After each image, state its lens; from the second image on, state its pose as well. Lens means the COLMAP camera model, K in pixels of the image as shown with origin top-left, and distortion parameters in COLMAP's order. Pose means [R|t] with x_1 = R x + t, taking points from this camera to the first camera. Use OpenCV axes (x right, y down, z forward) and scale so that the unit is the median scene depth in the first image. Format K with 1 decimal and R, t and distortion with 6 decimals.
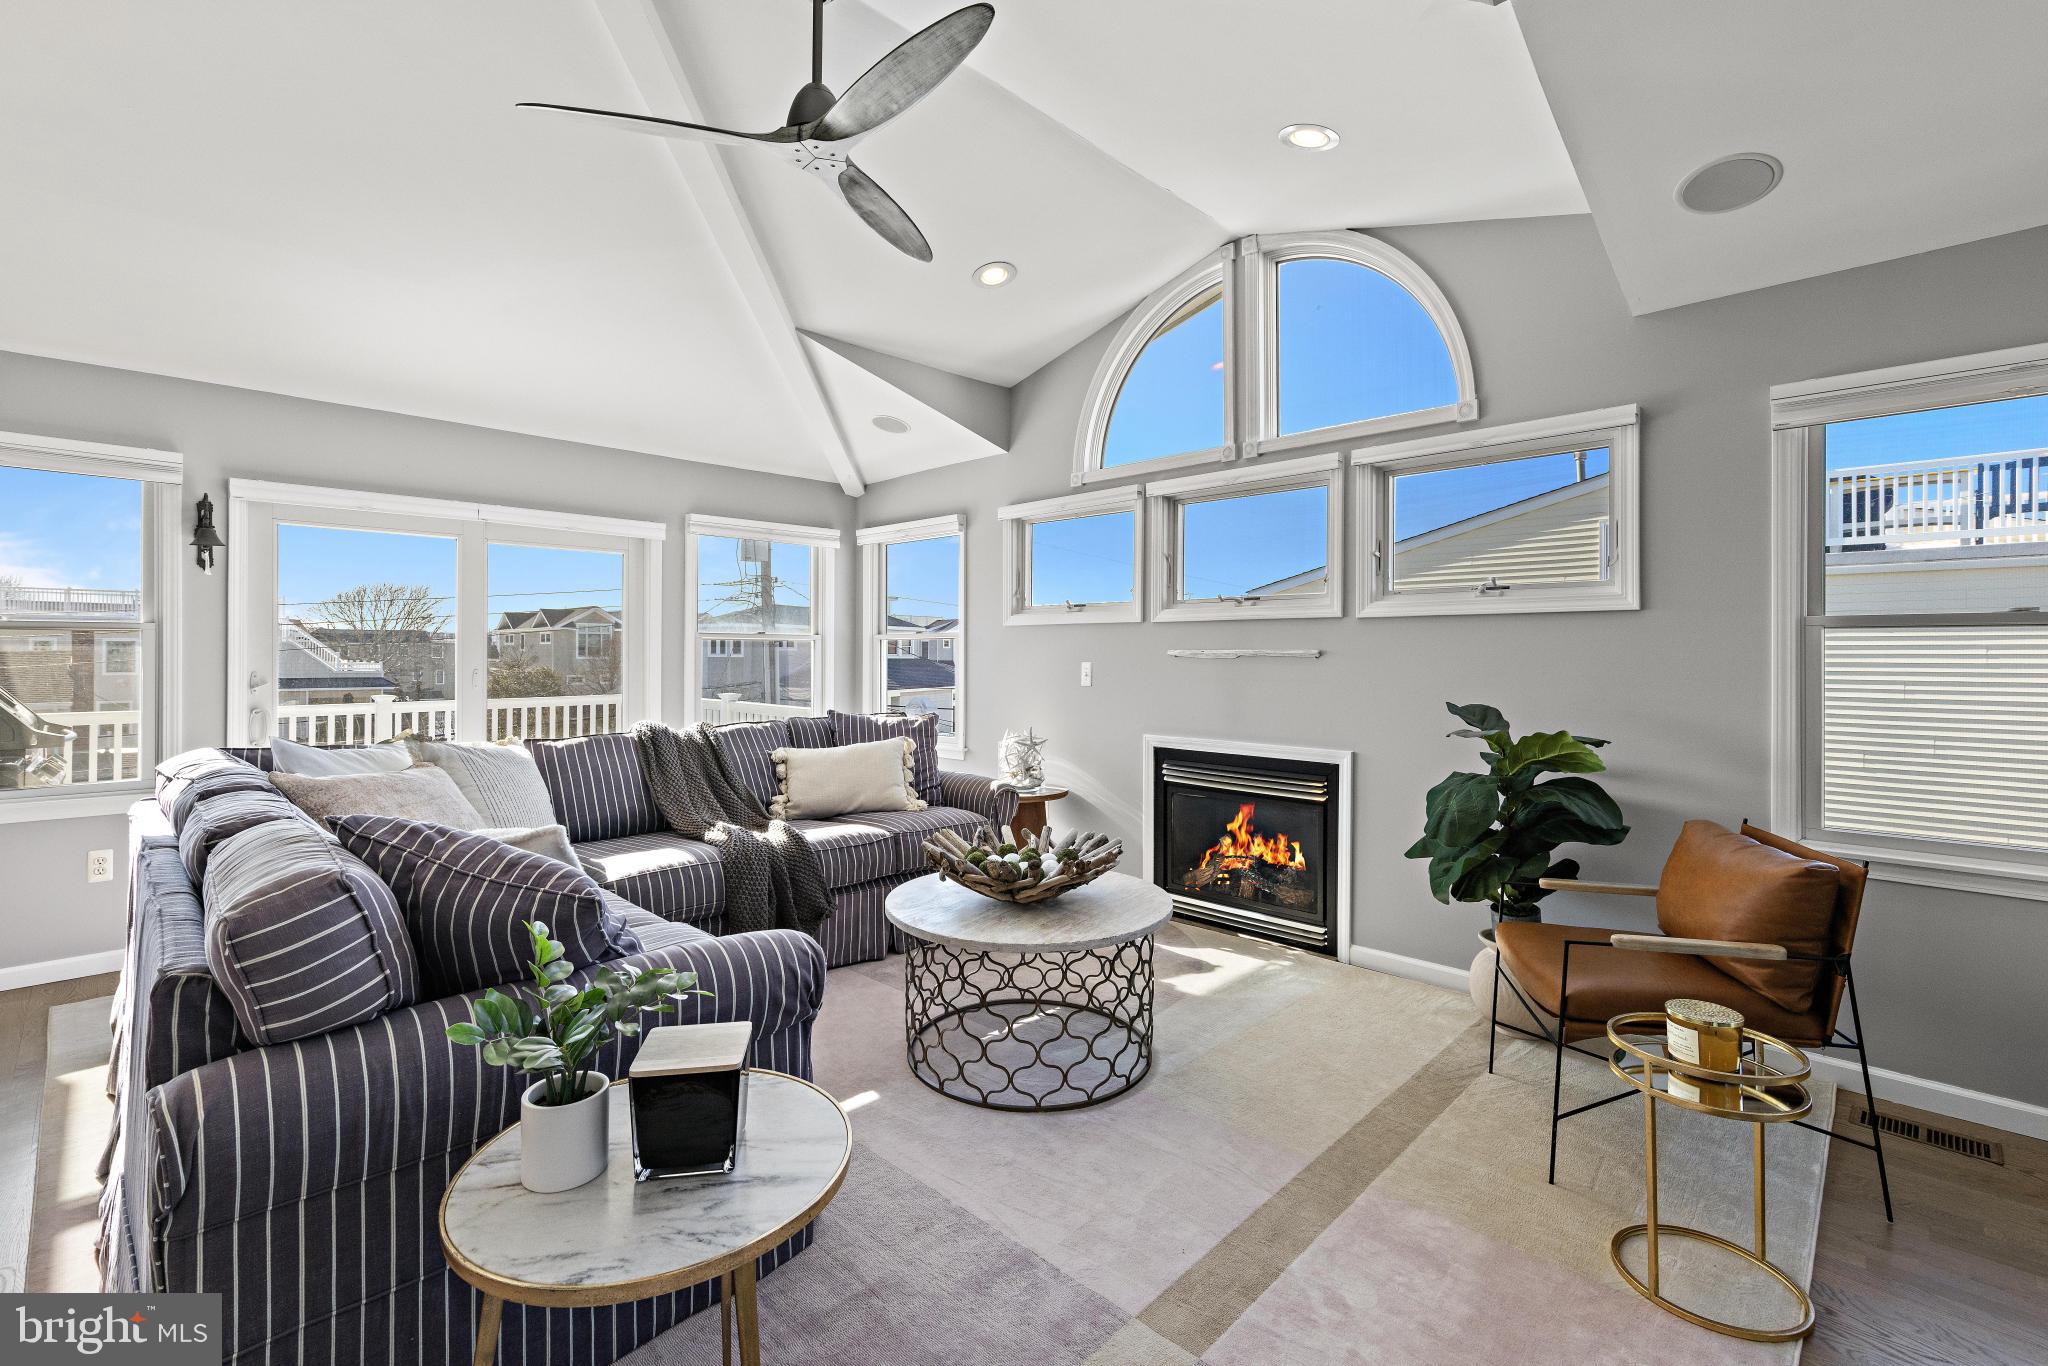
lens RADIAL K [[912.2, 0, 995.2], [0, 912.2, 658.0], [0, 0, 1]] dist [0.006372, -0.002521]
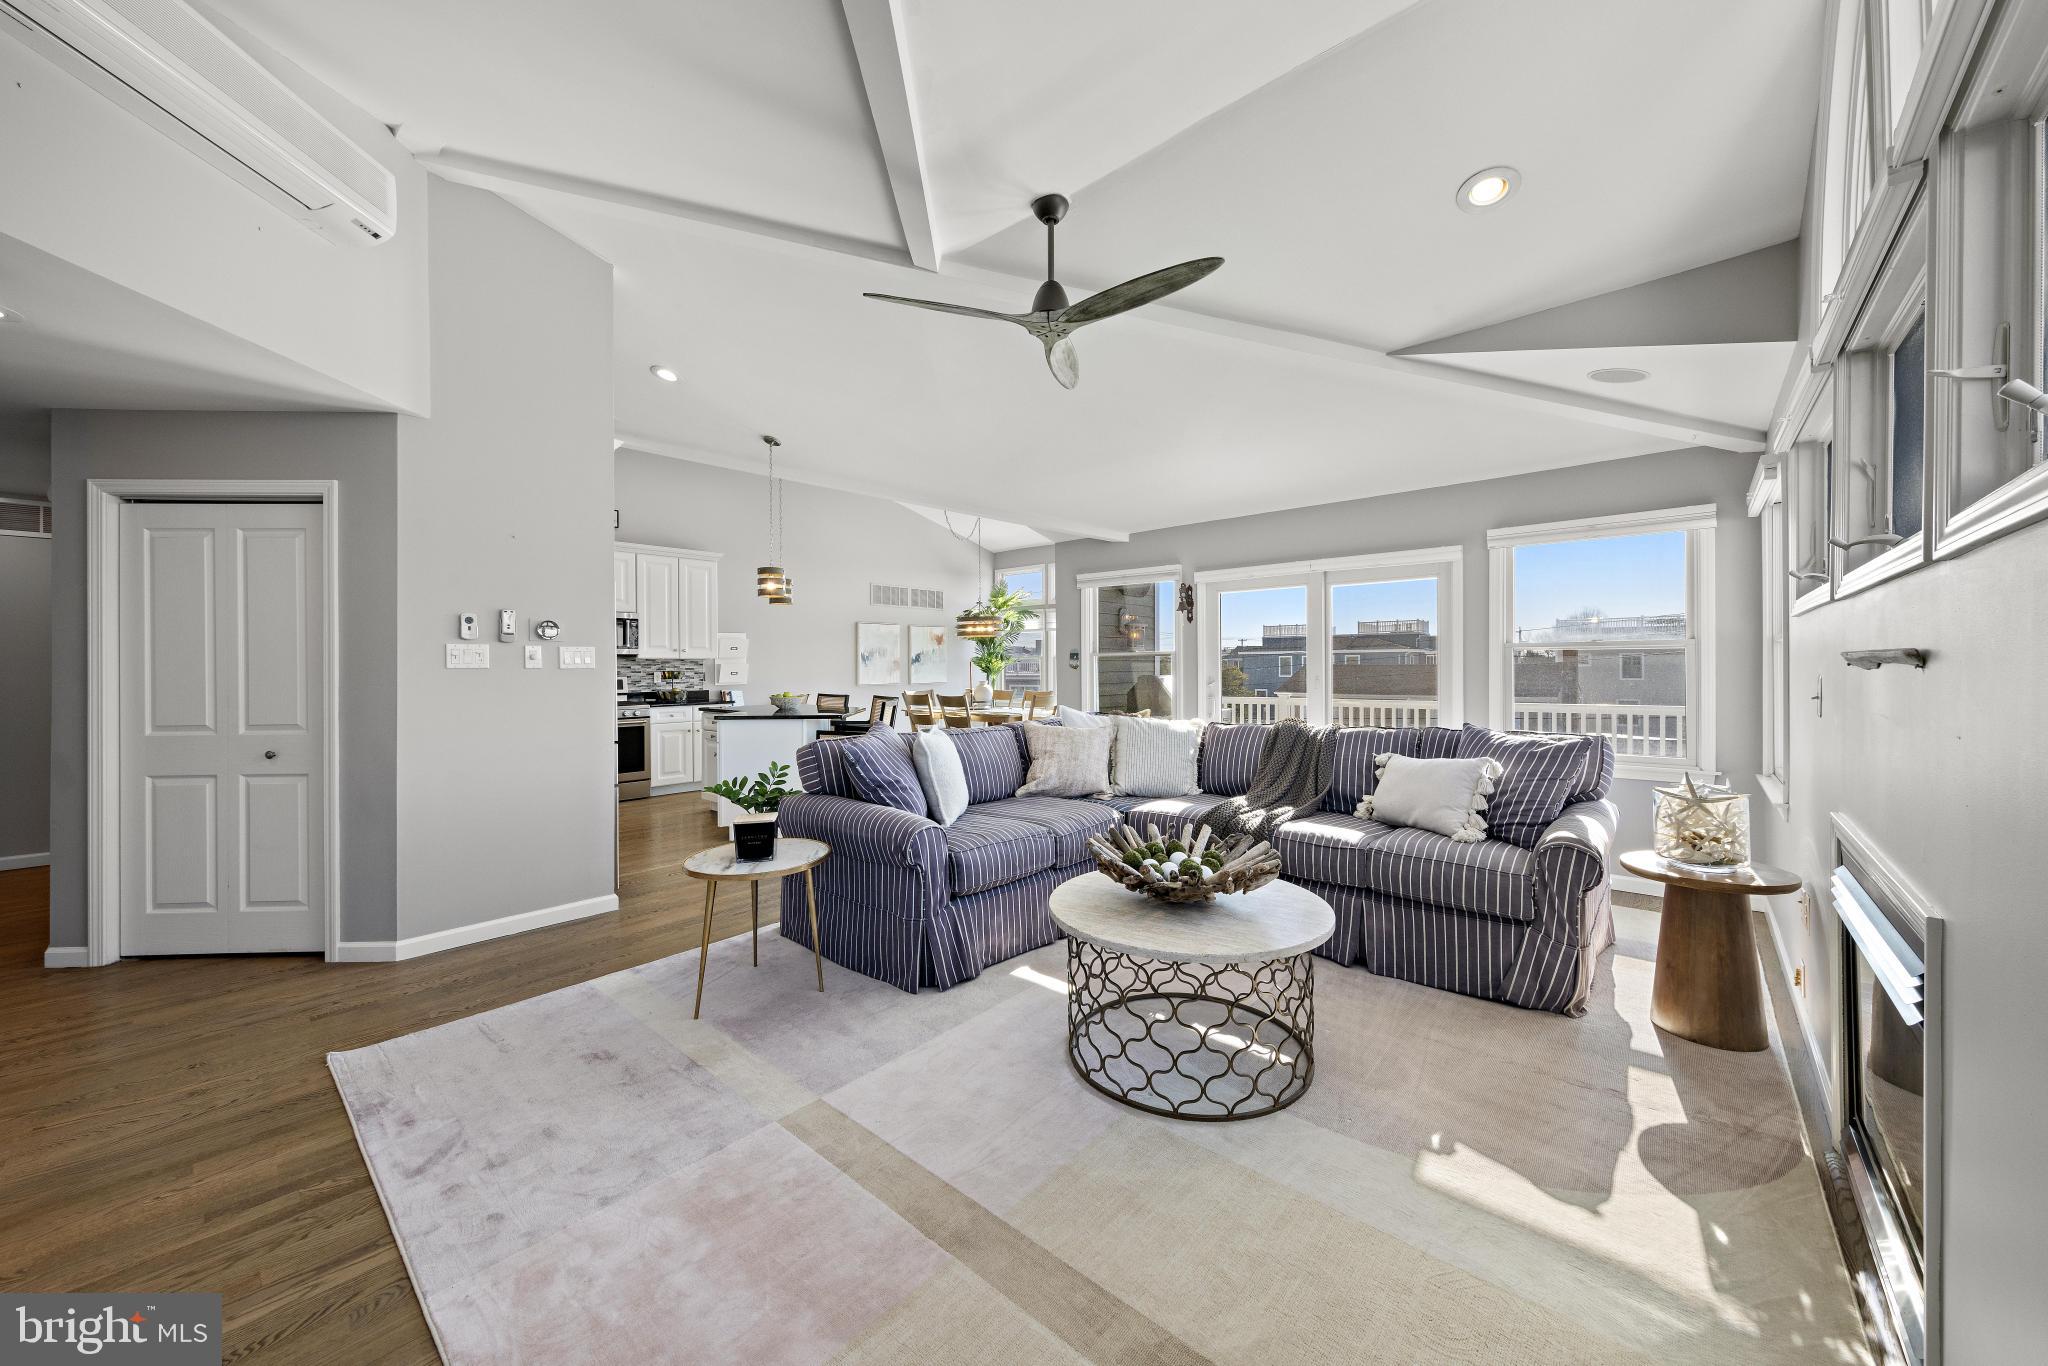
lens RADIAL K [[728.4, 0, 1031.5], [0, 728.4, 664.1], [0, 0, 1]] dist [0.001716, -0.000087]
pose [[0.061109, -0.005791, -0.998114, 0.599801], [0.001289, 0.999983, -0.005723, -0.000759], [0.998130, -0.000936, 0.061116, 0.546800]]
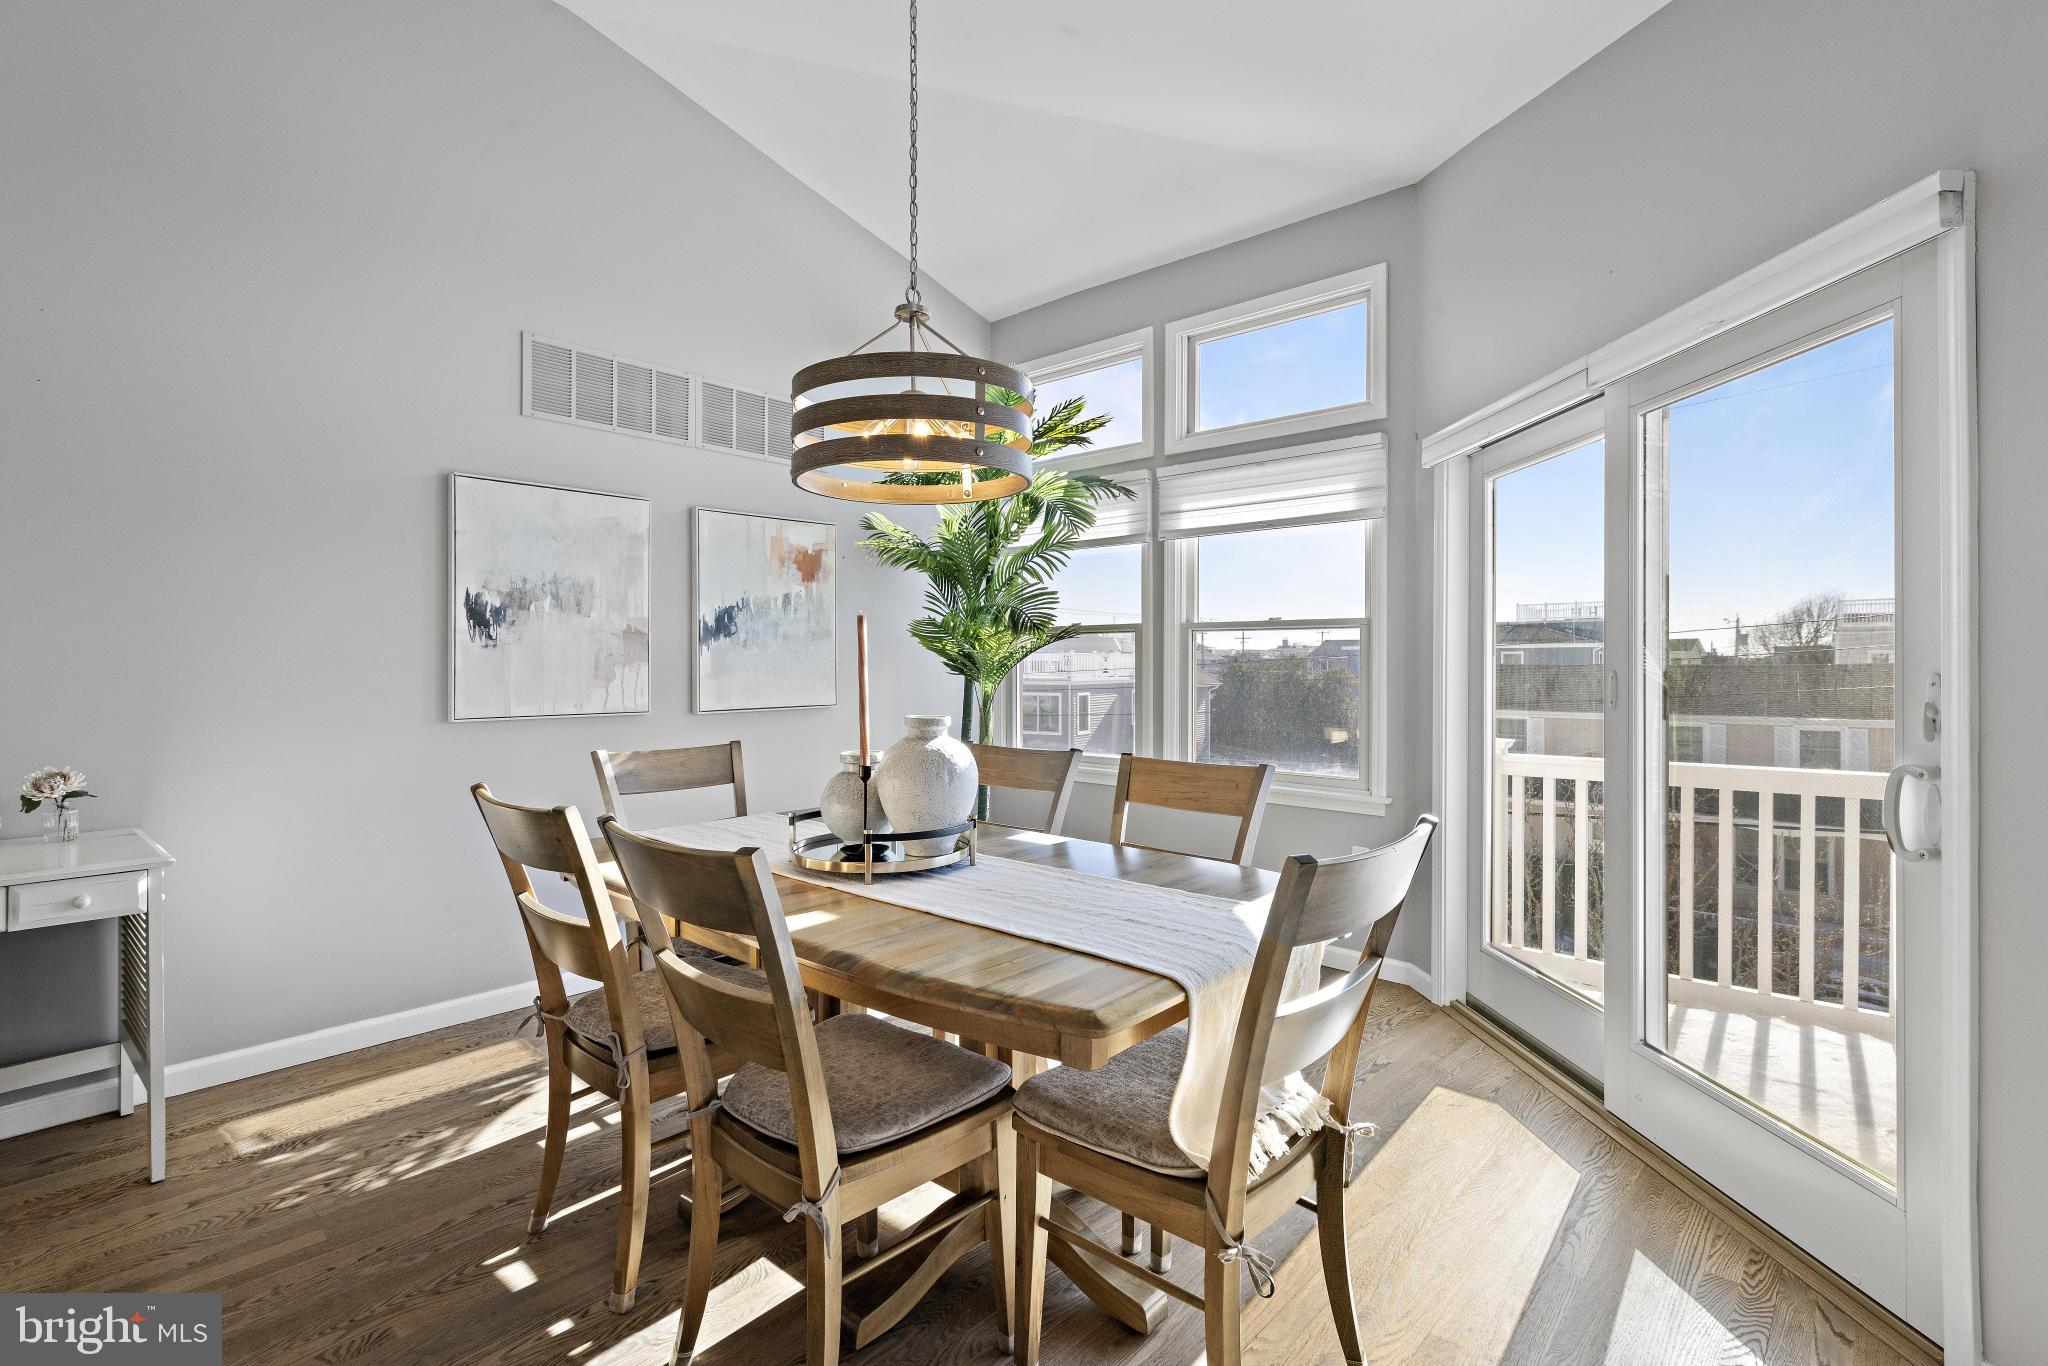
lens RADIAL K [[952.5, 0, 1024.6], [0, 952.5, 662.4], [0, 0, 1]] dist [0.000765, 0.000613]
pose [[0.045236, -0.006399, -0.998956, -0.965475], [-0.003862, 0.999971, -0.006581, 0.008614], [0.998969, 0.004156, 0.045210, 0.564703]]
